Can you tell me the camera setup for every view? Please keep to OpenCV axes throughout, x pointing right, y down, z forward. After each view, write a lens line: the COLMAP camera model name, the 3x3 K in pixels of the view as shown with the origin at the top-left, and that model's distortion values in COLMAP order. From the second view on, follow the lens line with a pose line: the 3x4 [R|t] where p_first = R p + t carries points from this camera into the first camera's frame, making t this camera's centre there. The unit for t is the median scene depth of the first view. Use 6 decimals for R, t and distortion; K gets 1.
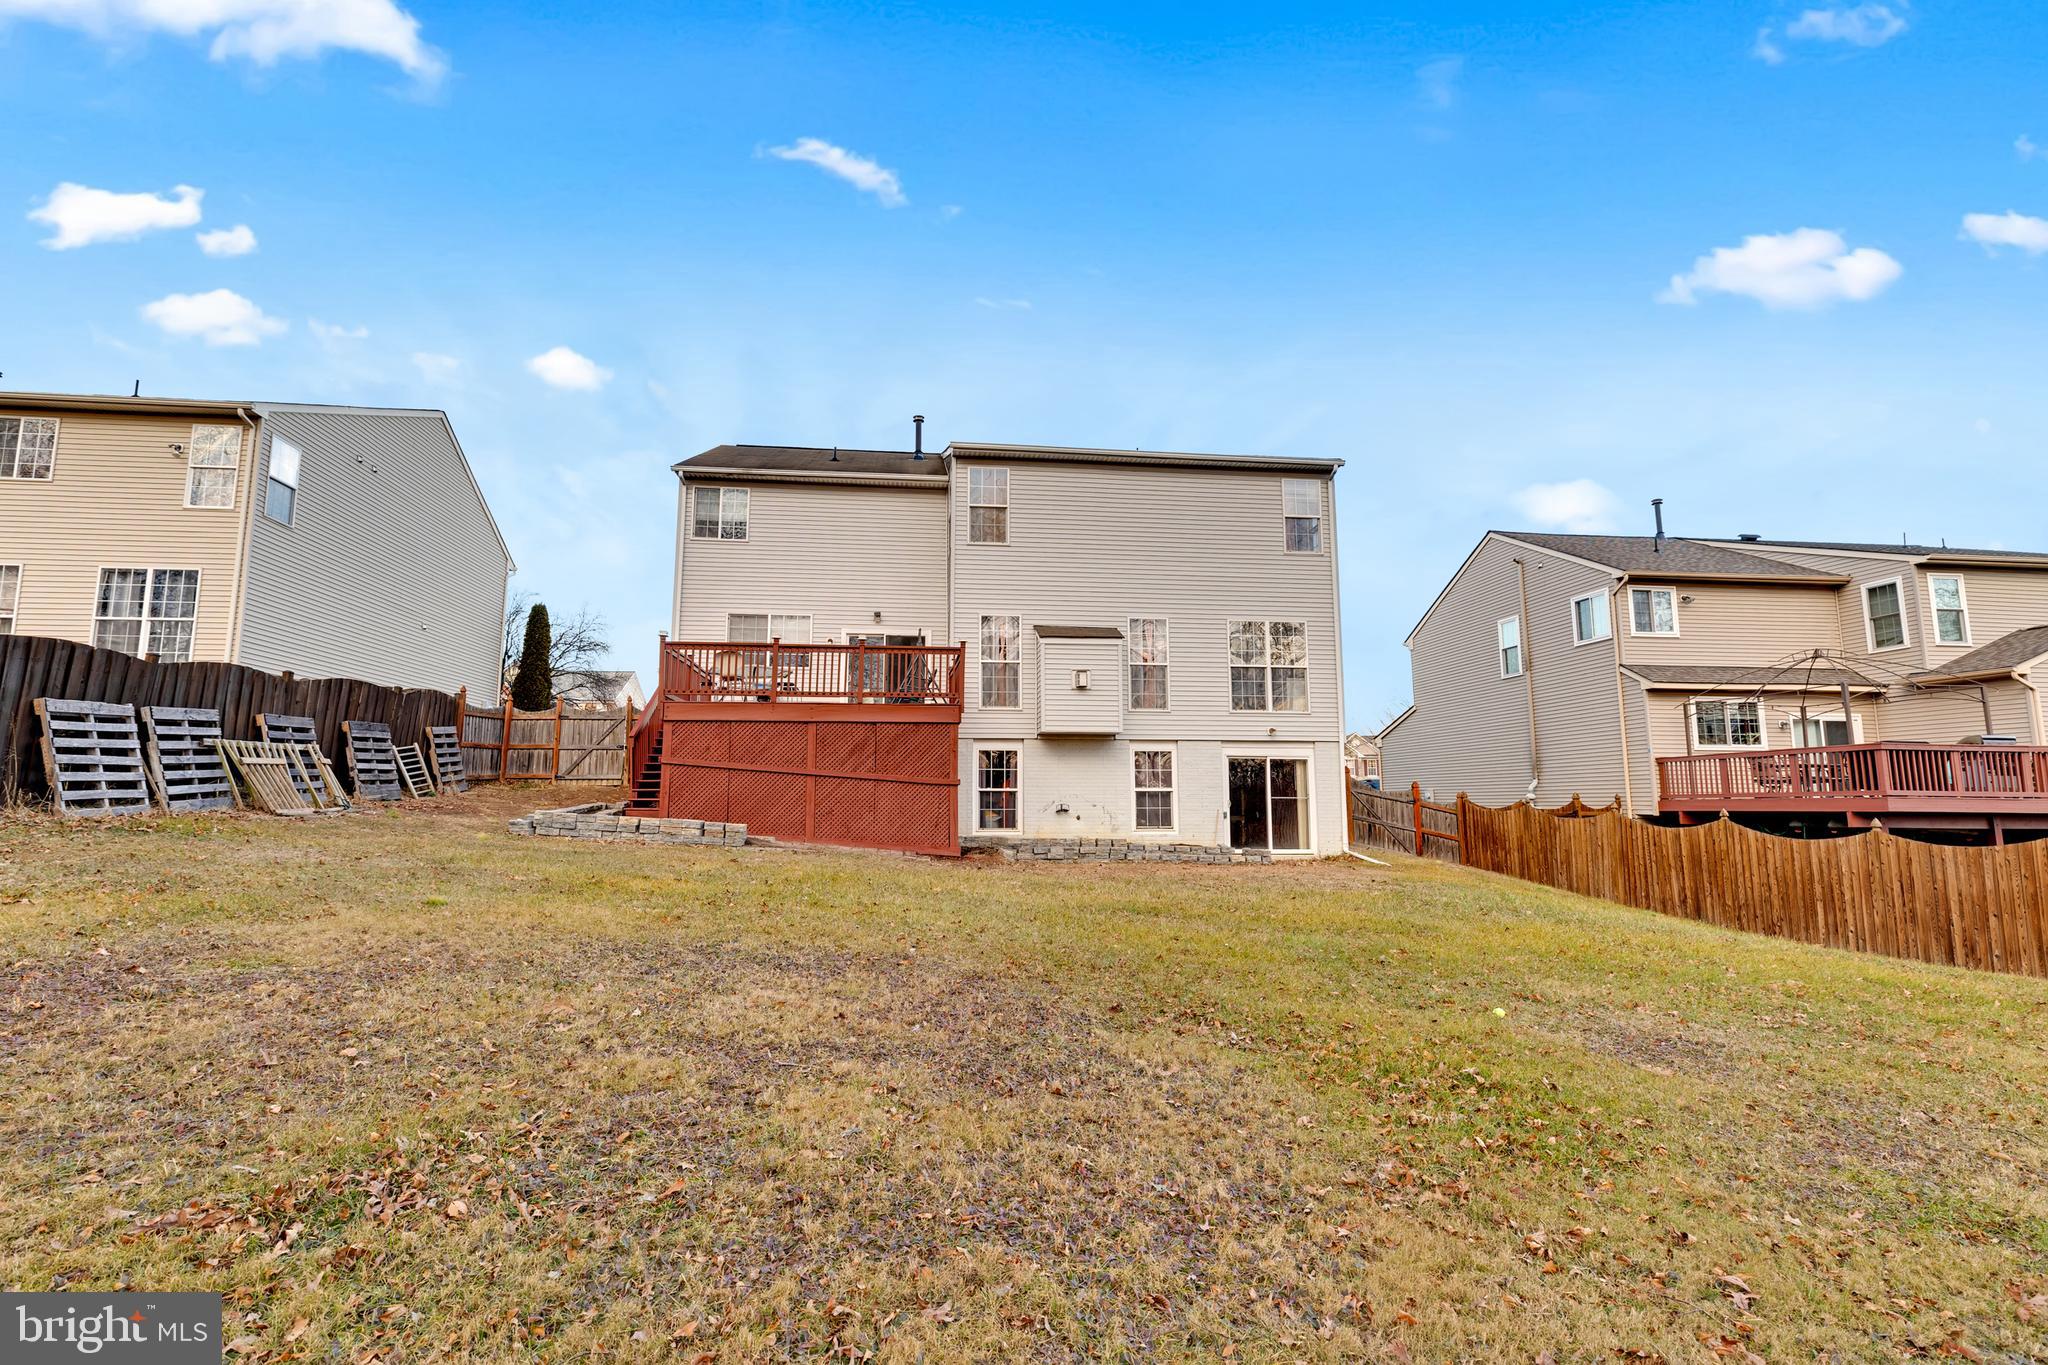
lens RADIAL K [[929.3, 0, 1024.0], [0, 929.3, 682.5], [0, 0, 1]] dist [0.006546, -0.000237]
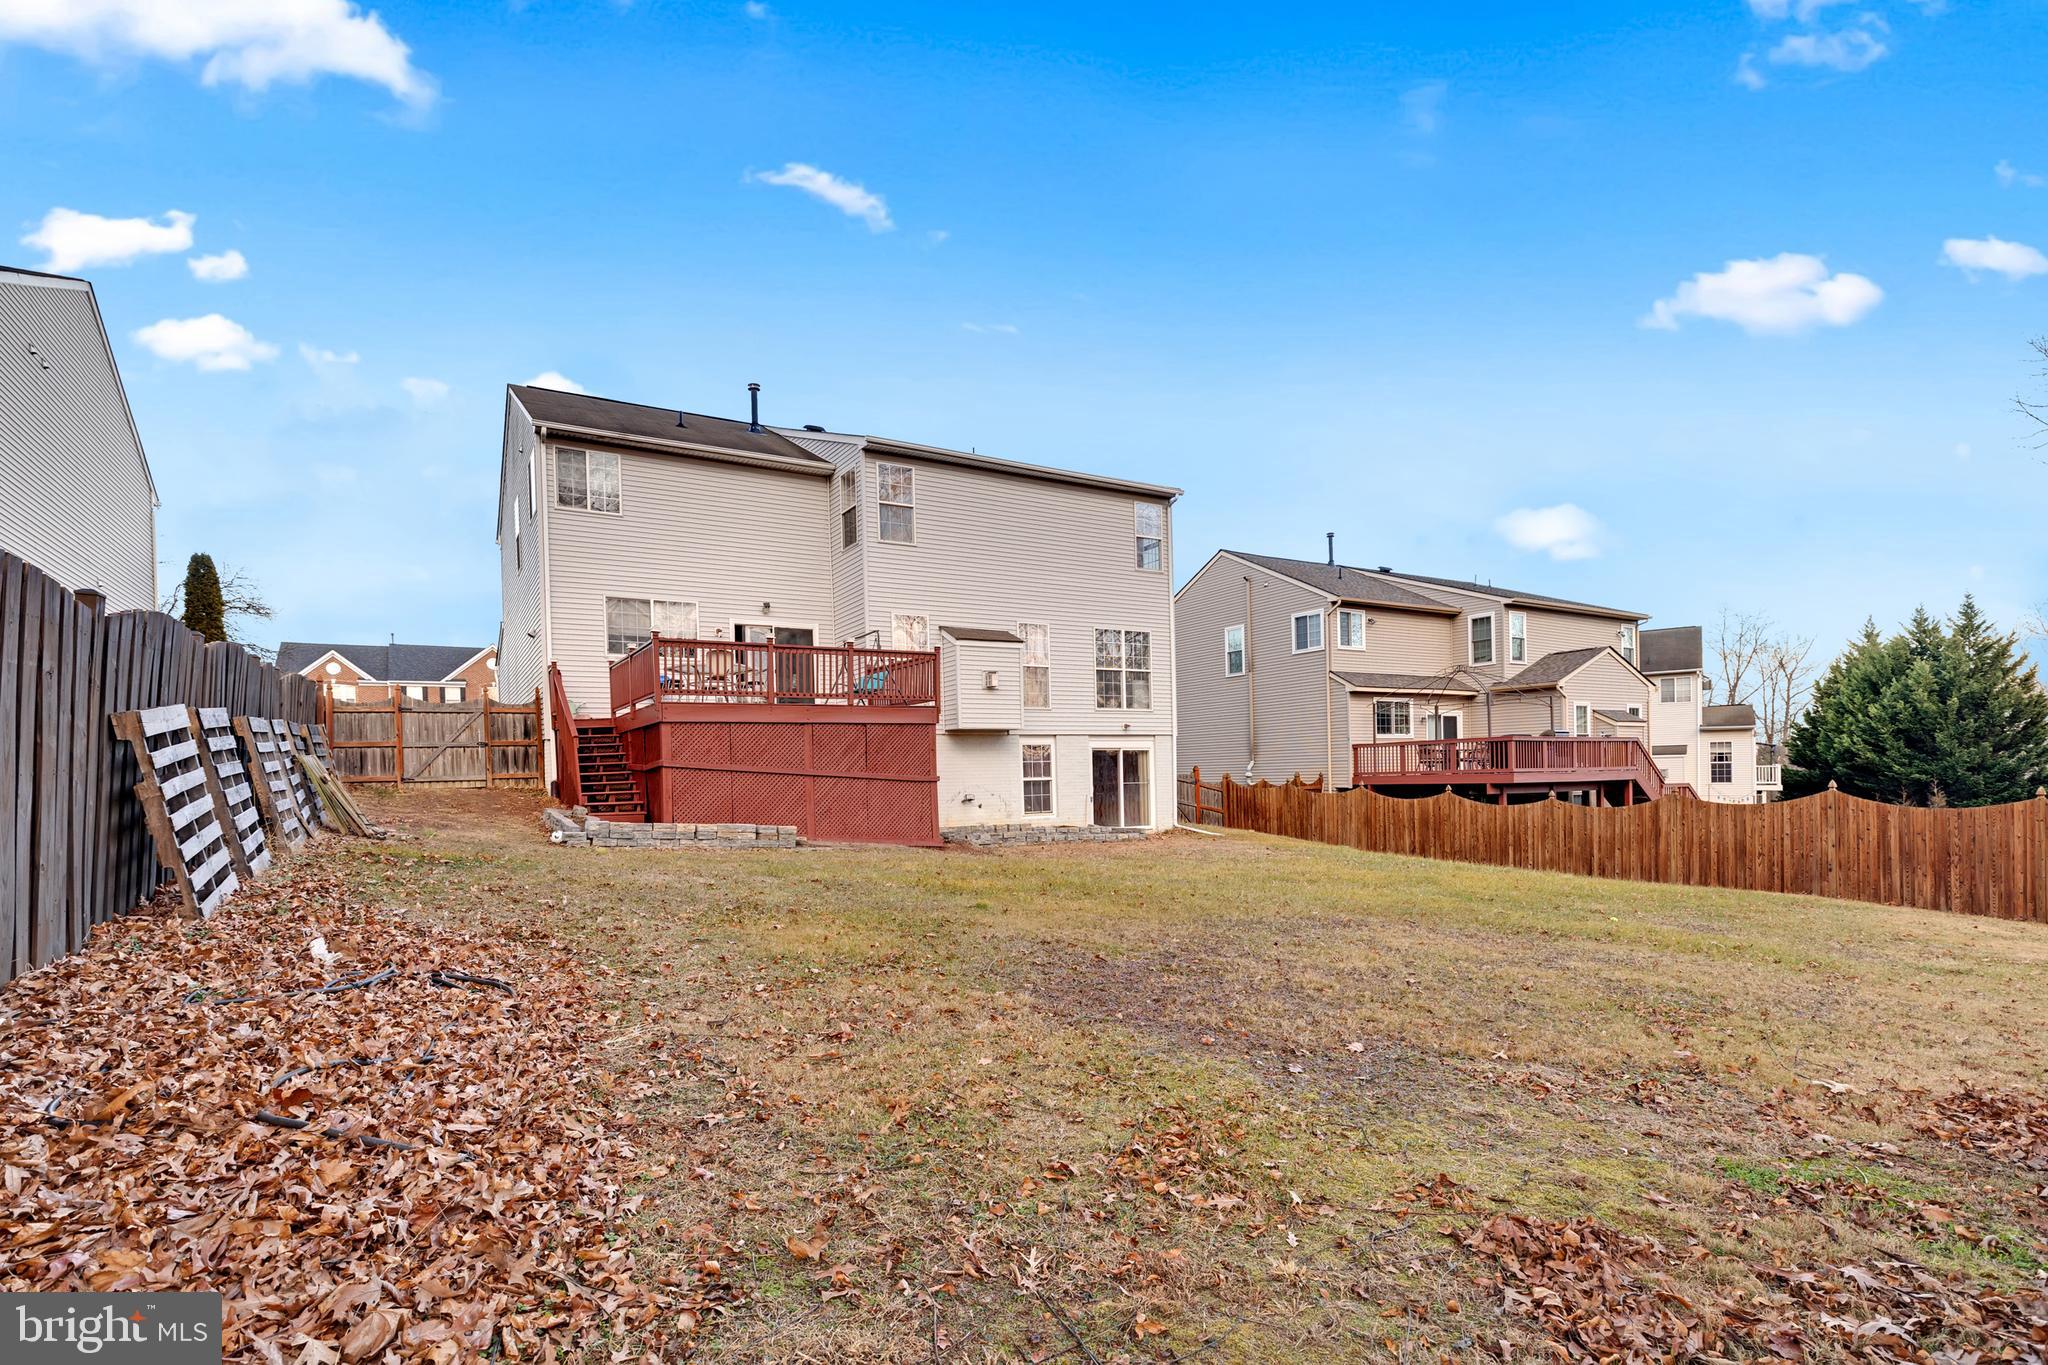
lens RADIAL K [[962.9, 0, 1007.5], [0, 962.9, 788.4], [0, 0, 1]] dist [0.000149, -0.000326]
pose [[0.912953, -0.026535, 0.407200, -0.367409], [-0.030395, 0.990689, 0.132705, -0.026536], [-0.406930, -0.133531, 0.903647, -0.036688]]
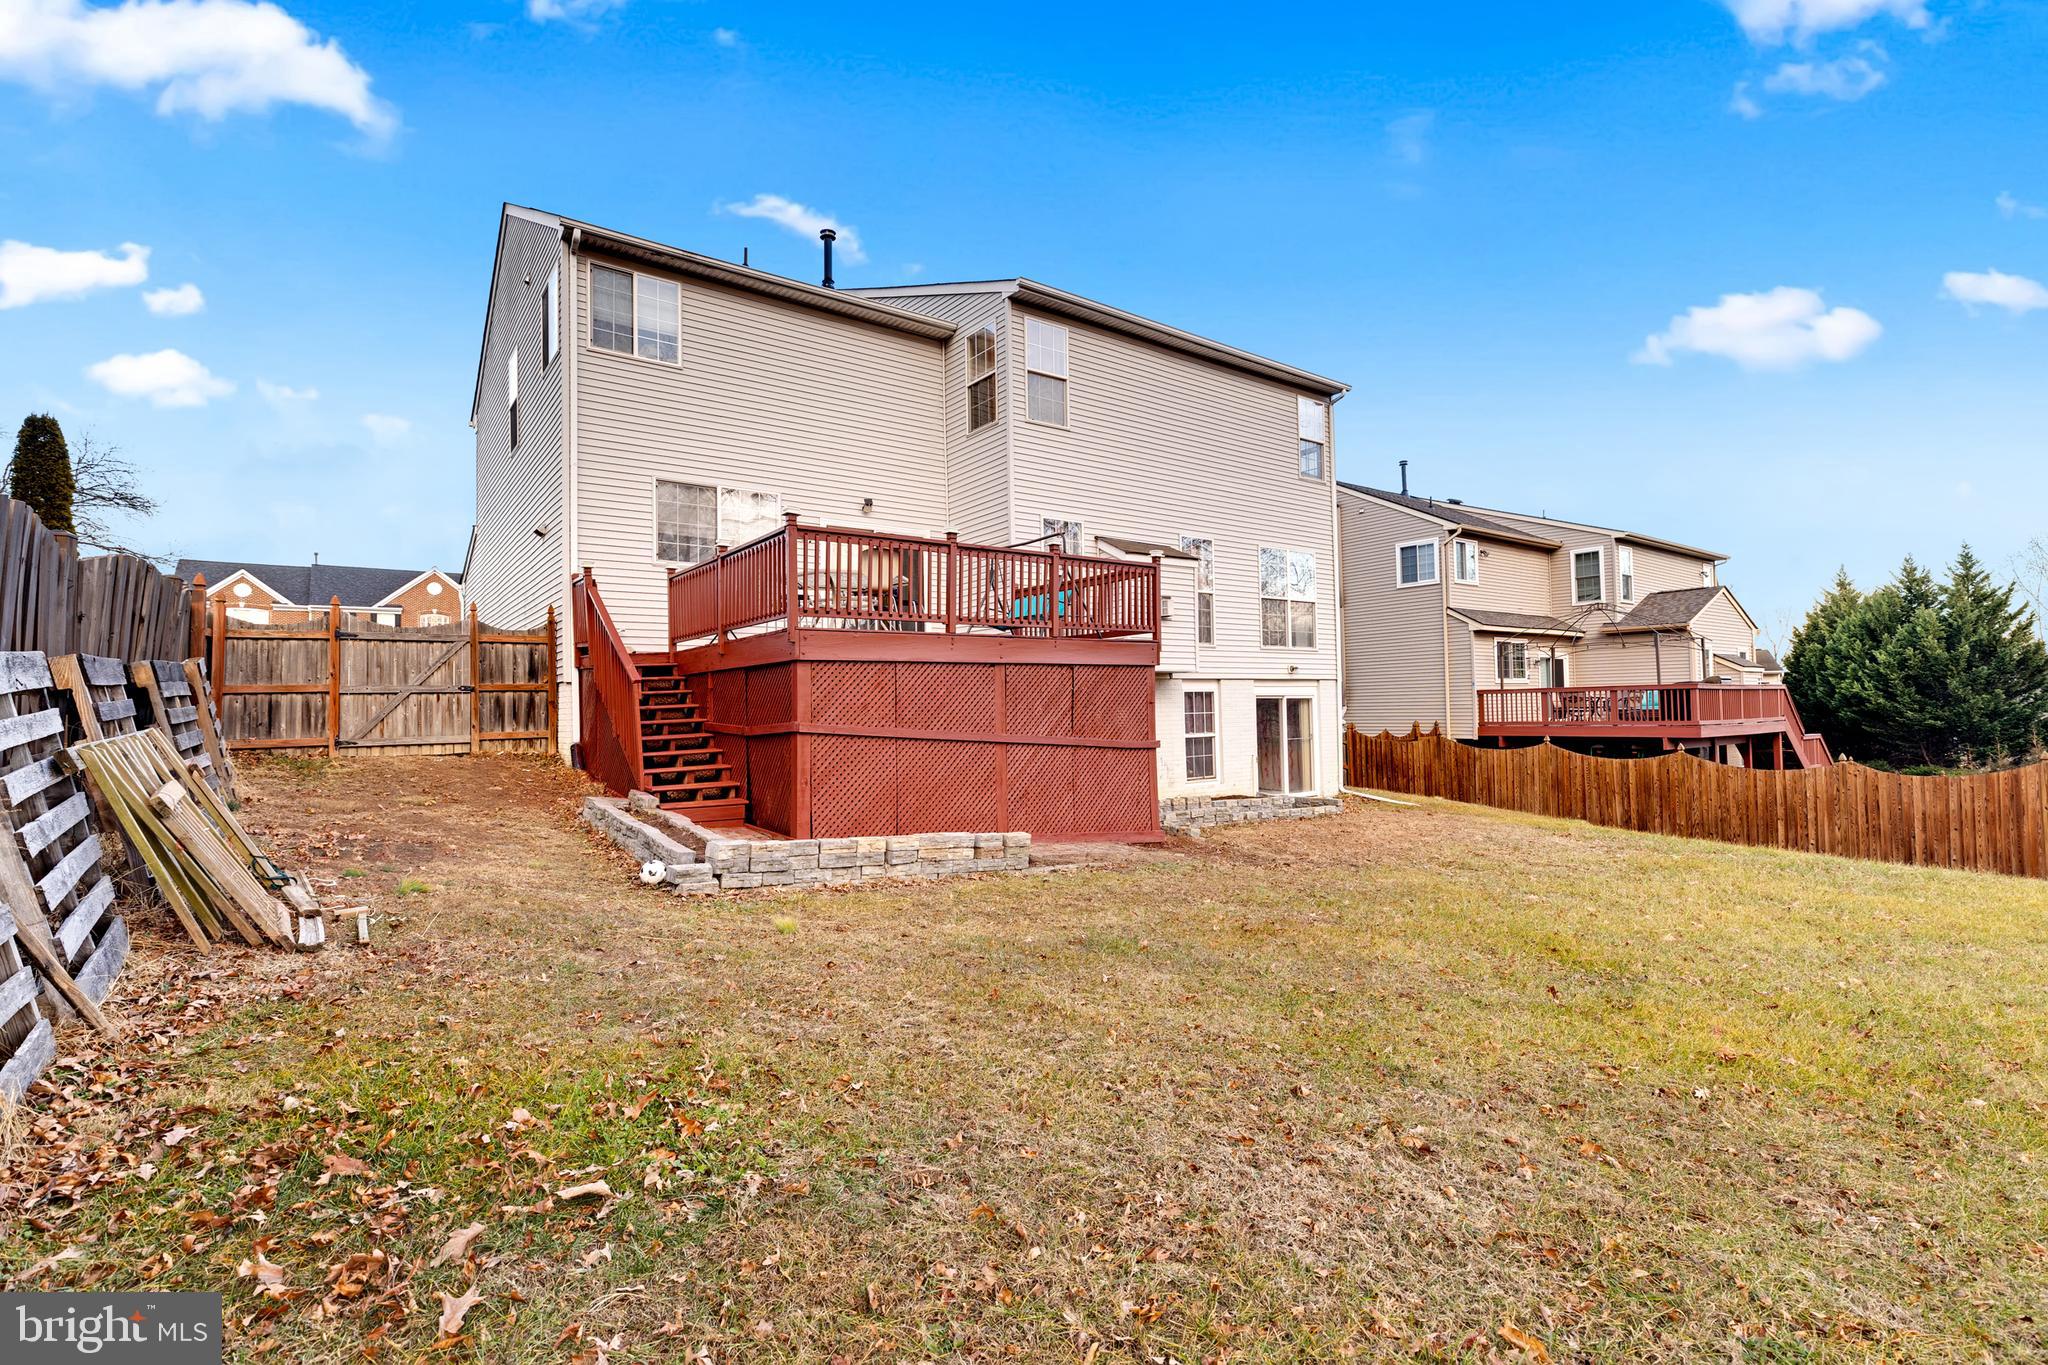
lens RADIAL K [[920.6, 0, 1031.2], [0, 920.6, 678.1], [0, 0, 1]] dist [0.003199, -0.000101]
pose [[0.869161, 0.000165, 0.494530, -0.429807], [-0.046998, 0.995501, 0.082269, -0.002437], [-0.492292, -0.094746, 0.865258, 0.332083]]
